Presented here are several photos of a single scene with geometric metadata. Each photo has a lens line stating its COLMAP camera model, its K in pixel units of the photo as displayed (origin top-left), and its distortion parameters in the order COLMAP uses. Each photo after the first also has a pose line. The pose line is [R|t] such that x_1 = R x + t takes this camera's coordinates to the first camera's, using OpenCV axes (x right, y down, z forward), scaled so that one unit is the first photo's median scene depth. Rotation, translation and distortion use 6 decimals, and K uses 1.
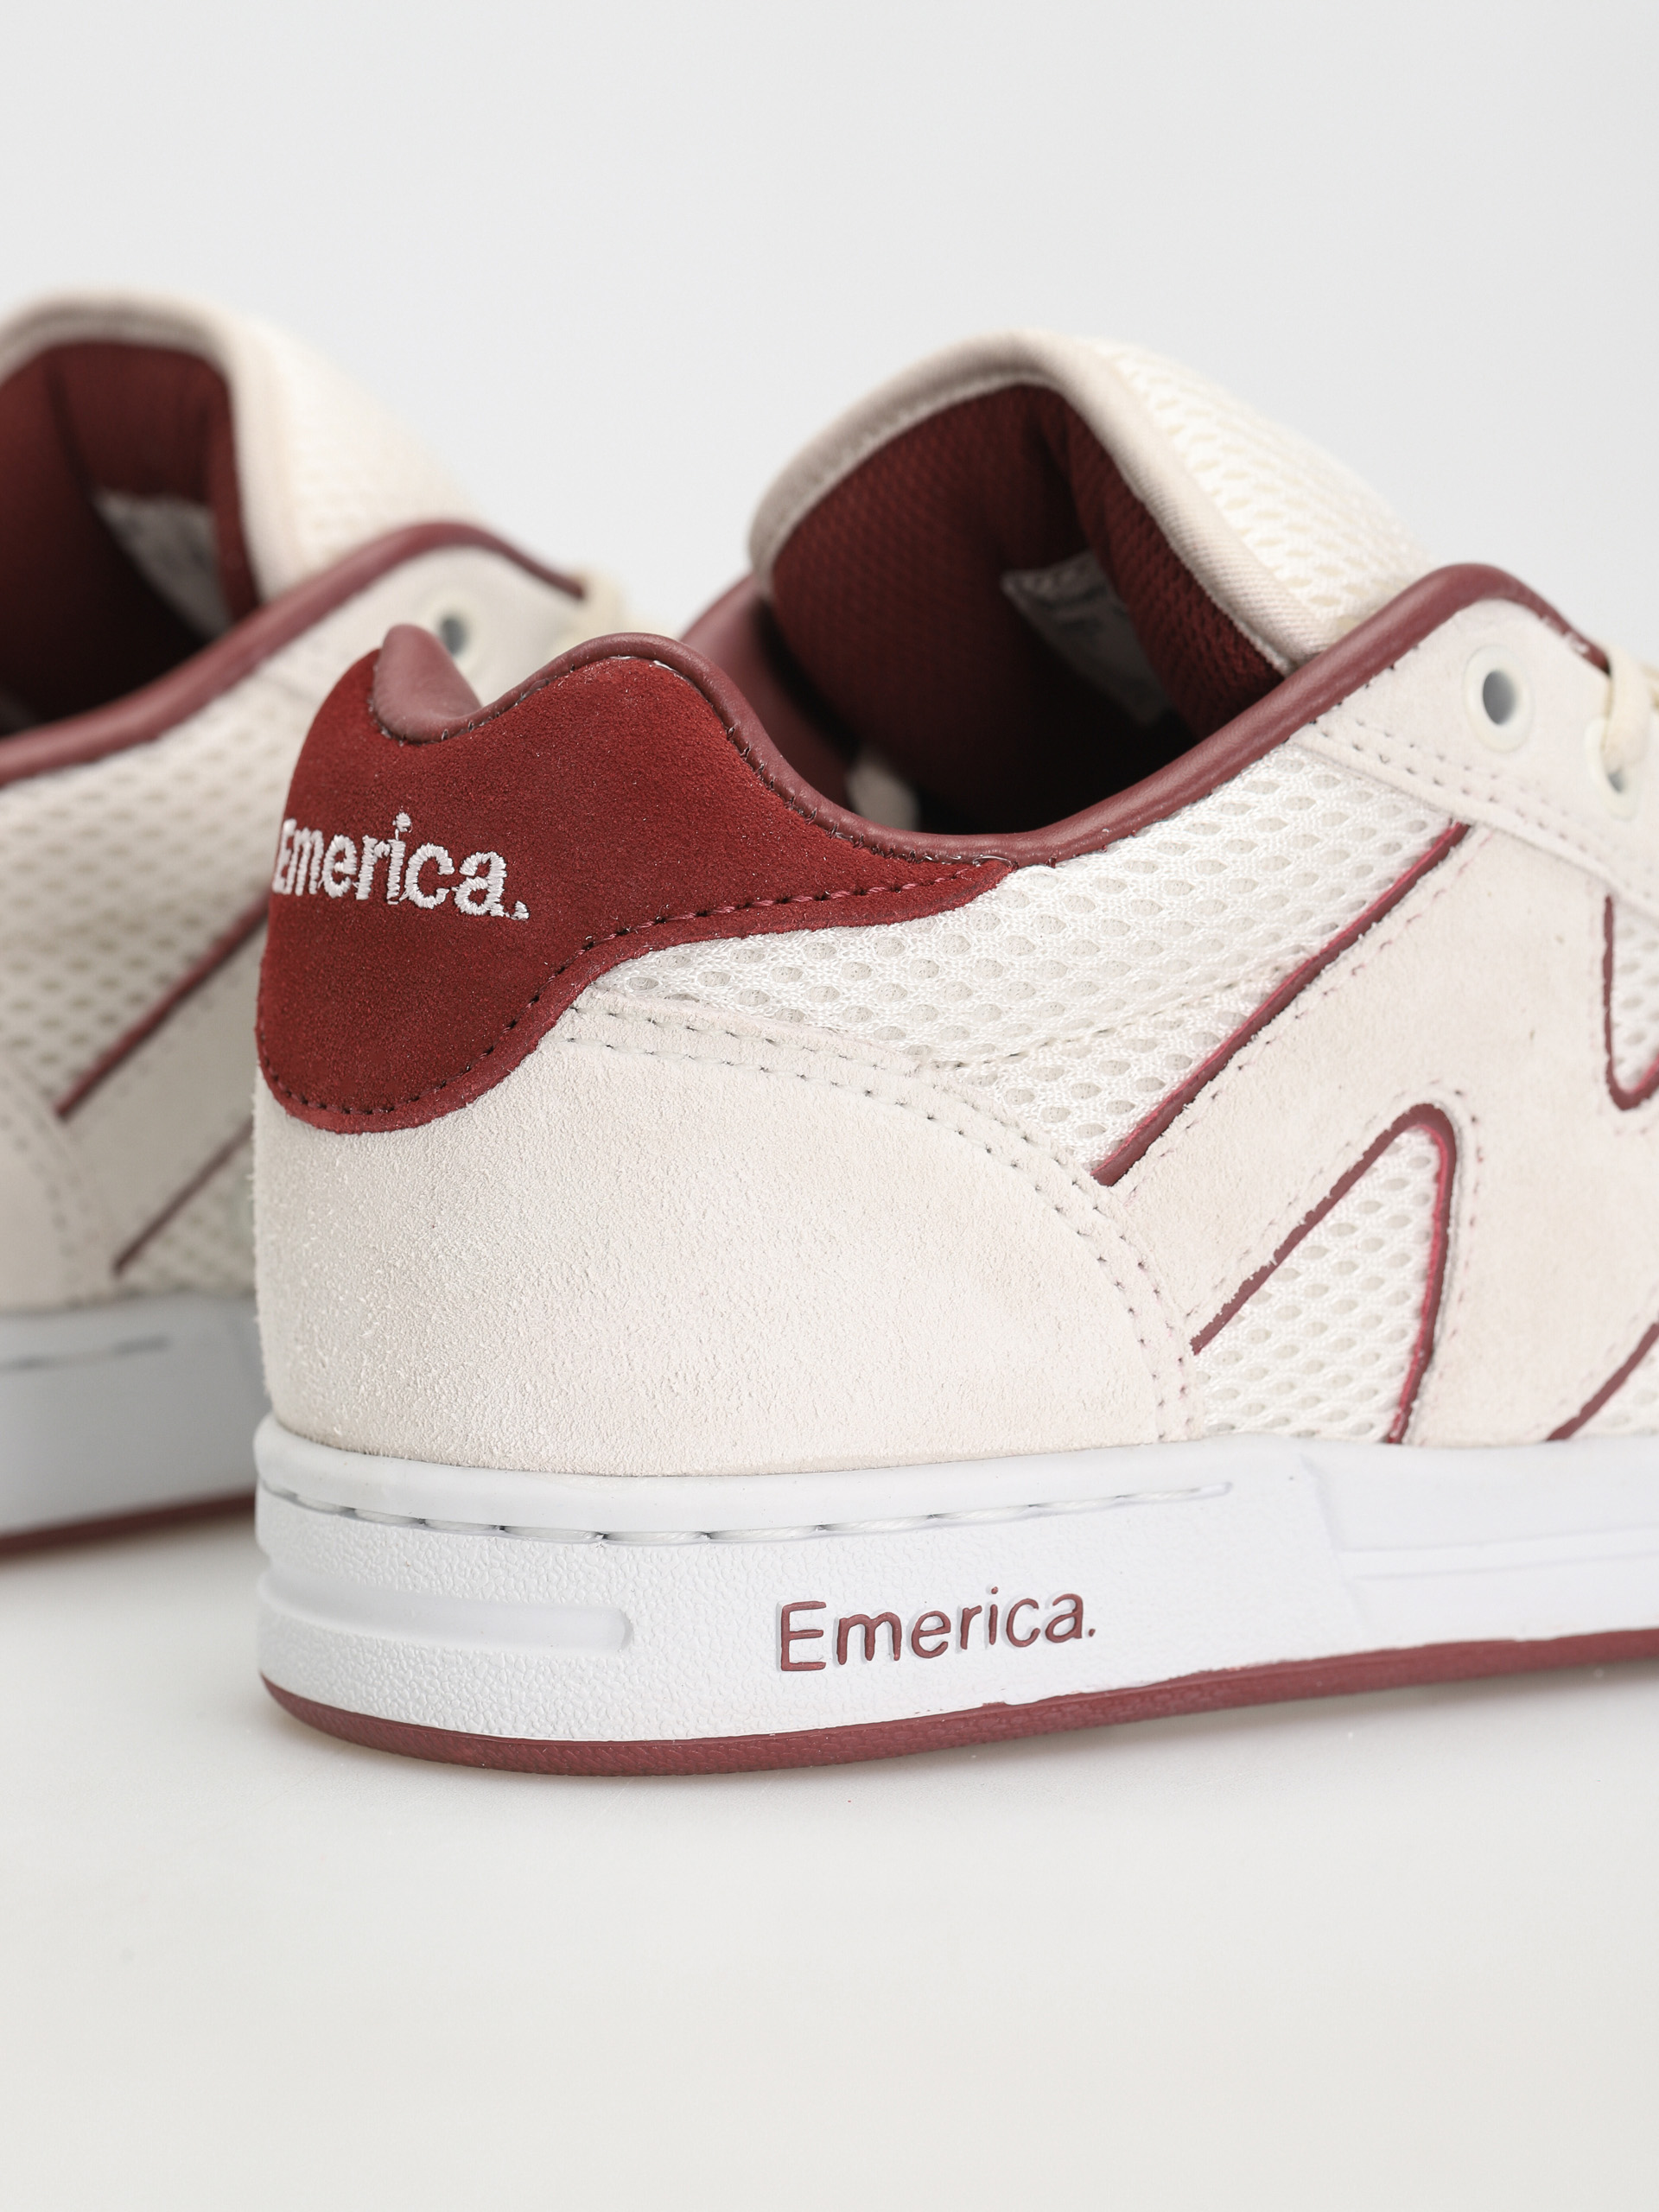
lens RADIAL K [[7533.9, 0, 818.6], [0, 7533.9, 1097.9], [0, 0, 1]] dist [-0.140460, 0.000000]
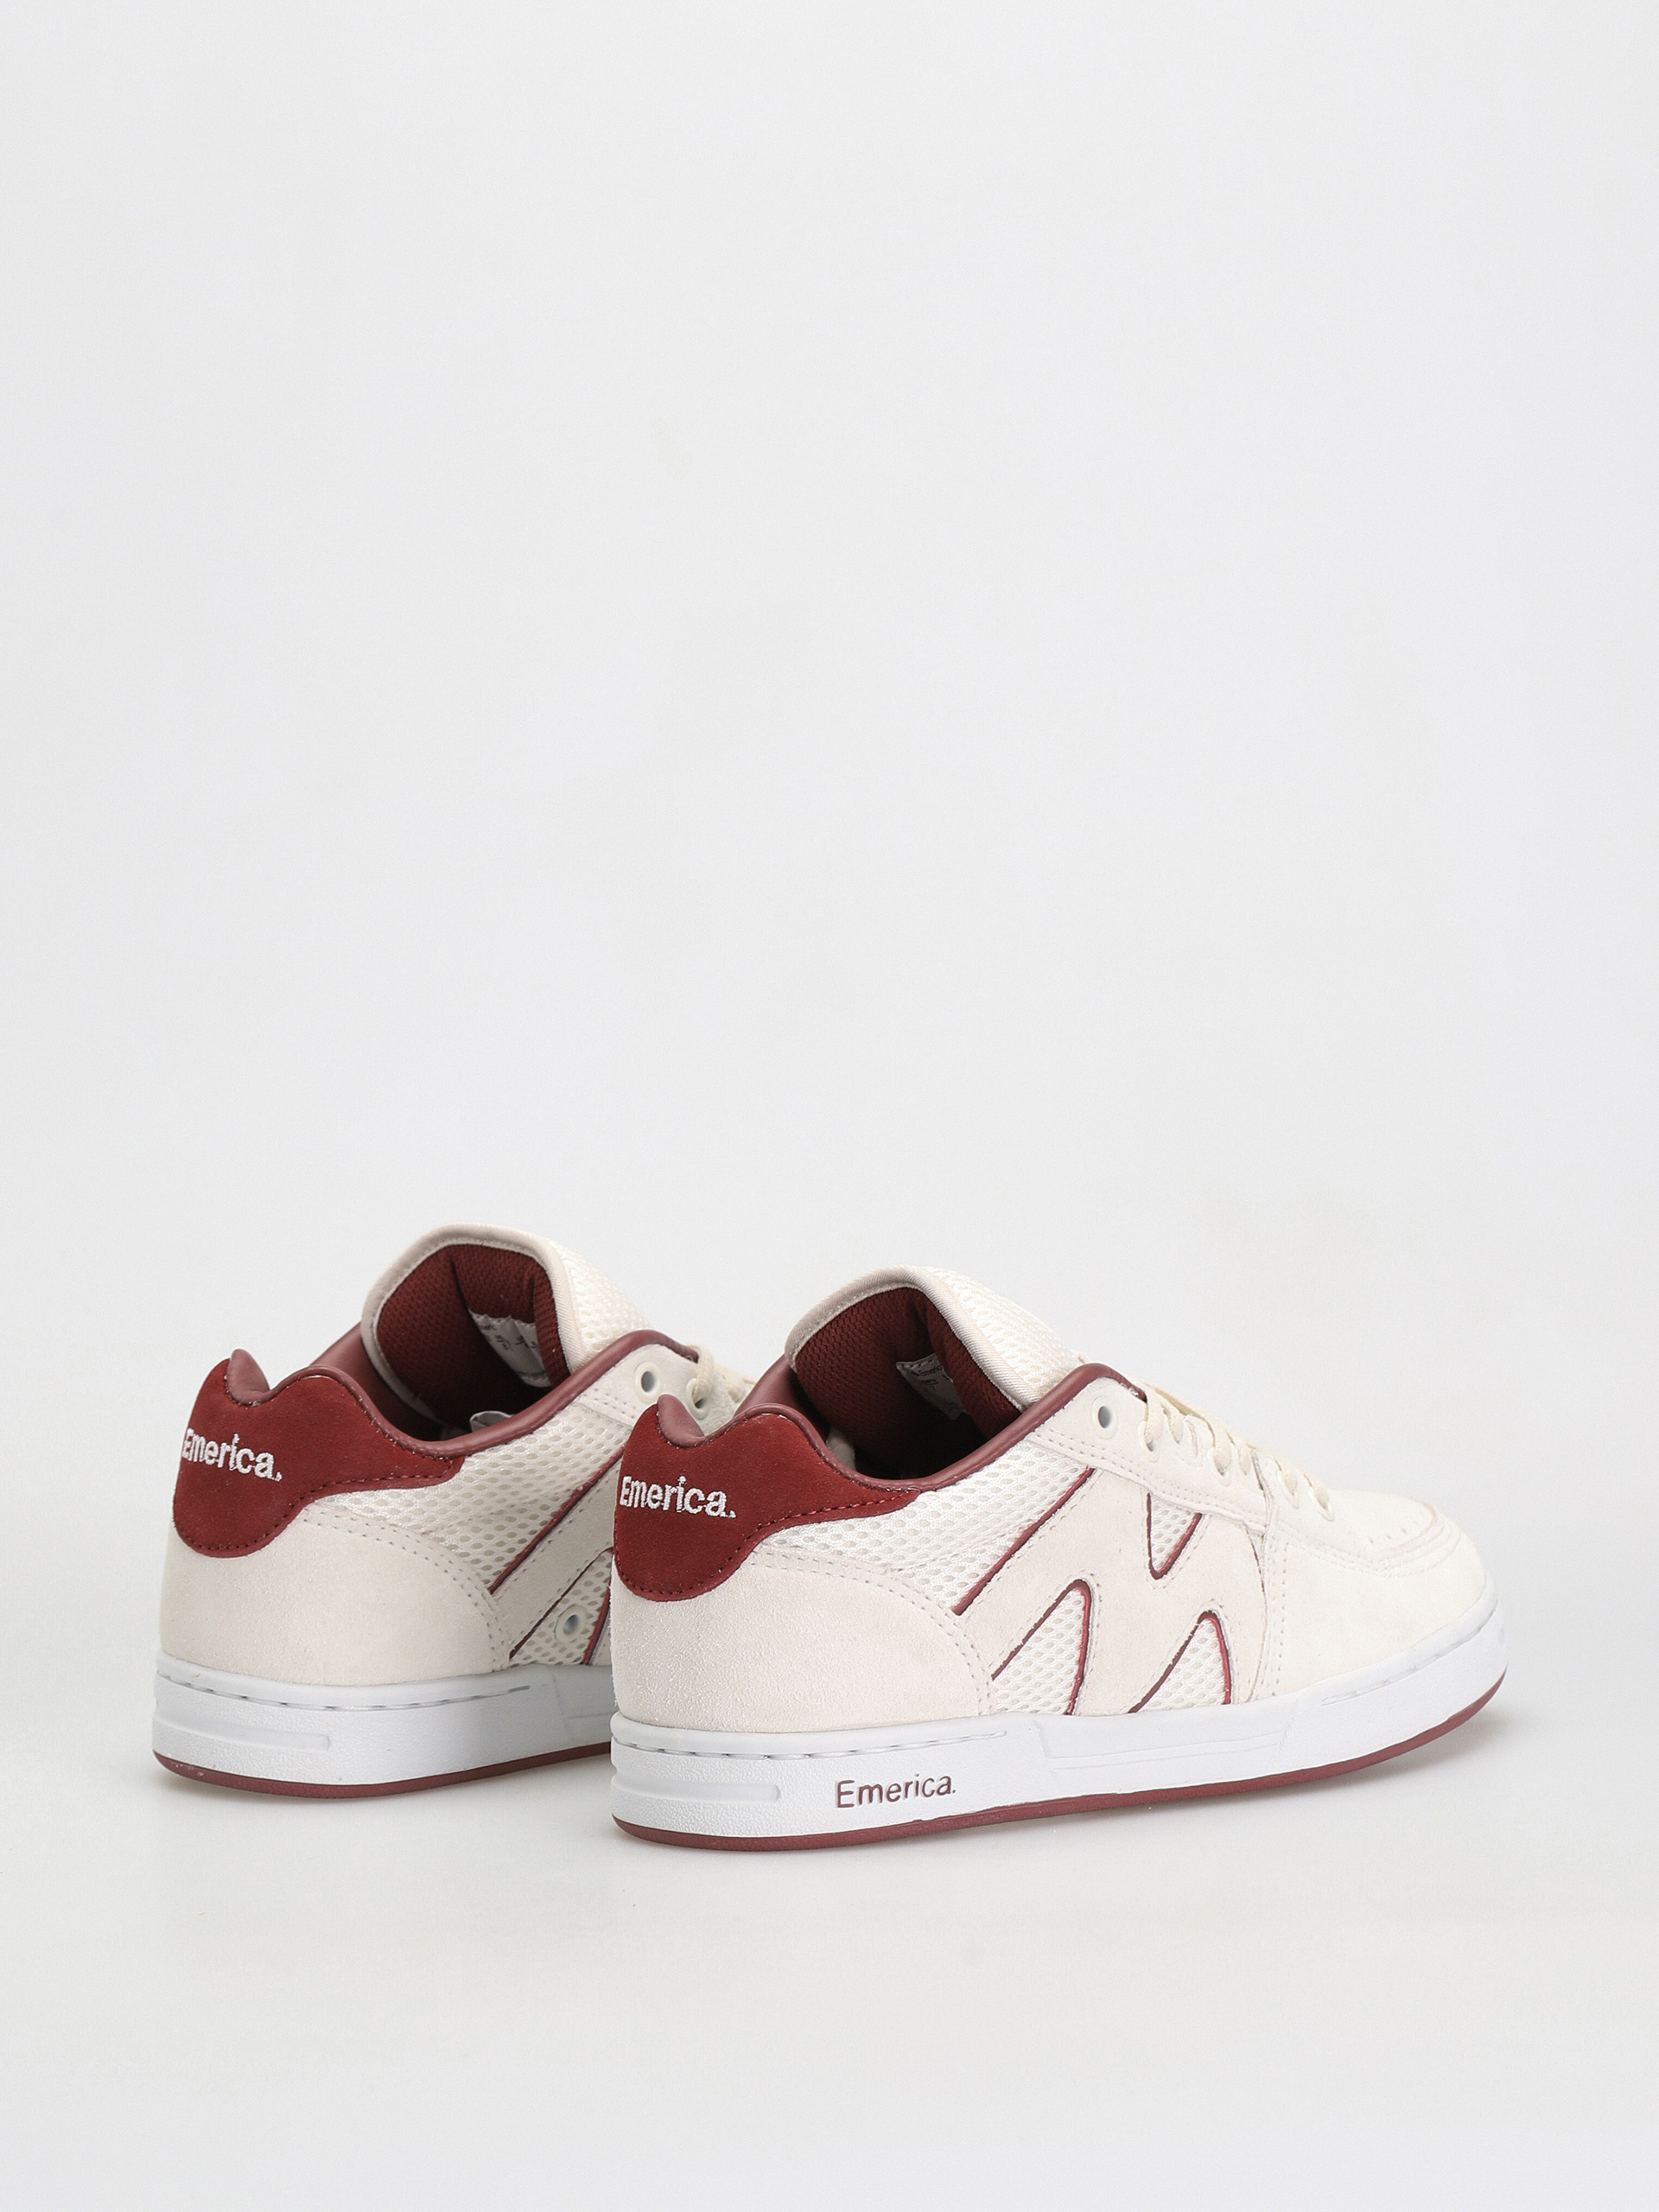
lens RADIAL K [[7533.9, 0, 831.5], [0, 7533.9, 1103.4], [0, 0, 1]] dist [-0.140460, 0.000000]
pose [[0.996763, -0.016947, 0.078590, -0.199269], [0.020614, 0.998725, -0.046080, -0.044321], [-0.077709, 0.047551, 0.995841, -1.525920]]
